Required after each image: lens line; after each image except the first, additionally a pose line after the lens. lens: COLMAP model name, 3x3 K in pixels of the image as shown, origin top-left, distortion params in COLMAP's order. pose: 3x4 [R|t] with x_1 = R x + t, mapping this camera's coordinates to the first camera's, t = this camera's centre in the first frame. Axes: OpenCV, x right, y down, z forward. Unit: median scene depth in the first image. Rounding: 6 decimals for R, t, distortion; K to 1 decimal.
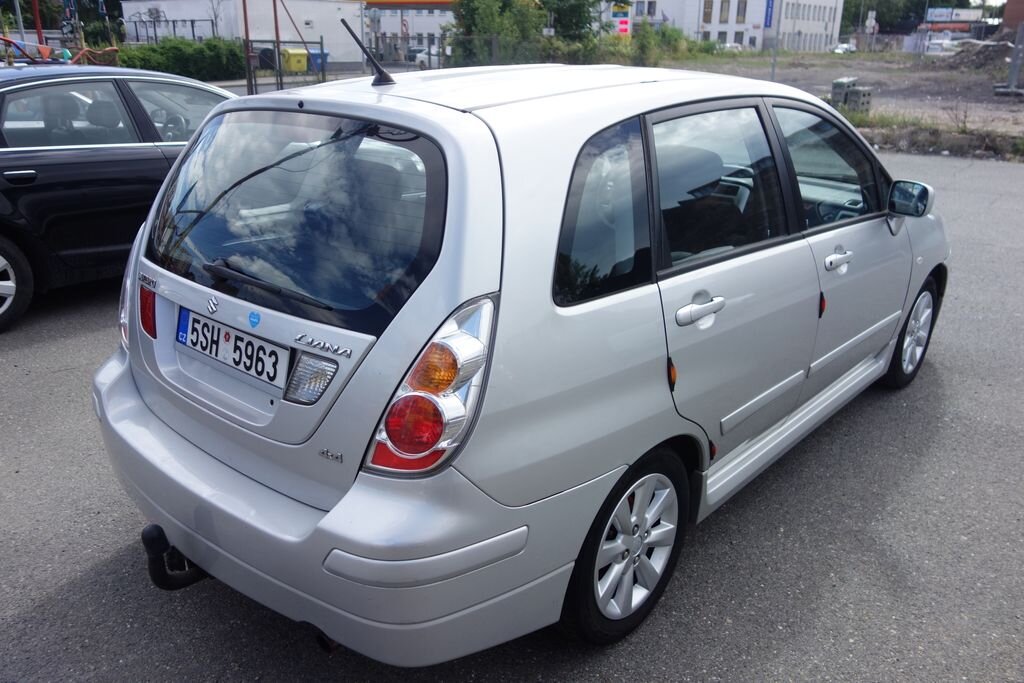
lens RADIAL K [[814.1, 0, 512.6], [0, 814.1, 336.0], [0, 0, 1]] dist [0.006858, -0.004394]
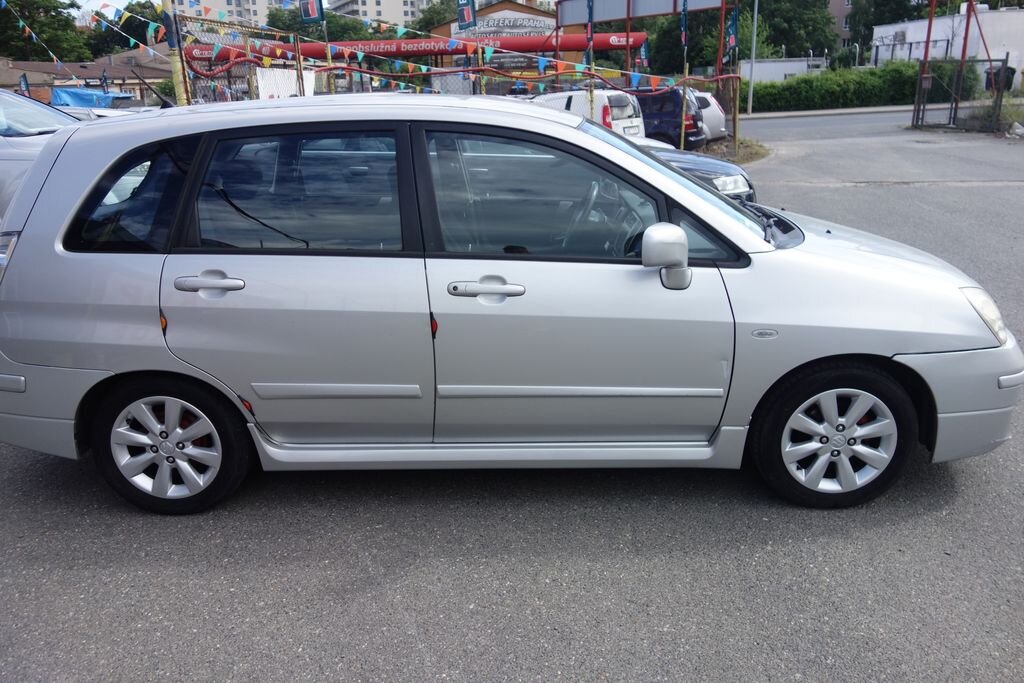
lens RADIAL K [[814.1, 0, 507.5], [0, 814.1, 343.1], [0, 0, 1]] dist [0.006858, -0.004394]
pose [[0.645478, 0.212371, -0.733659, 1.173967], [-0.225157, 0.970788, 0.082917, -0.119163], [0.729837, 0.111667, 0.674439, 0.386856]]
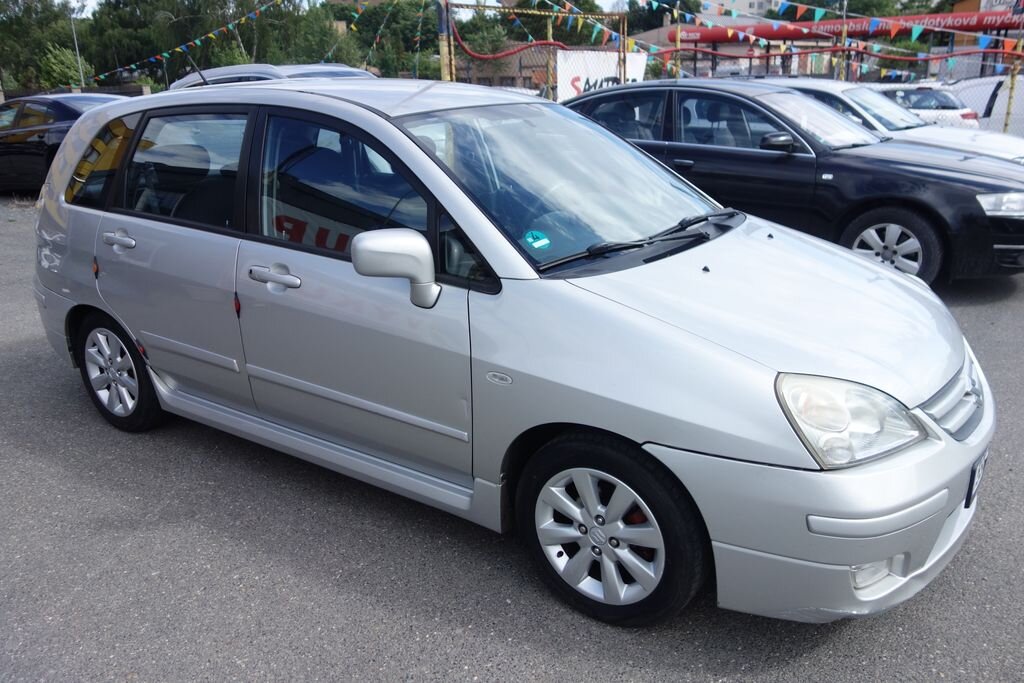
lens RADIAL K [[814.1, 0, 510.8], [0, 814.1, 336.2], [0, 0, 1]] dist [0.006858, -0.004394]
pose [[0.113258, 0.295086, -0.948735, 1.405949], [-0.308319, 0.918178, 0.248775, -0.363261], [0.944517, 0.264337, 0.194971, 1.129387]]
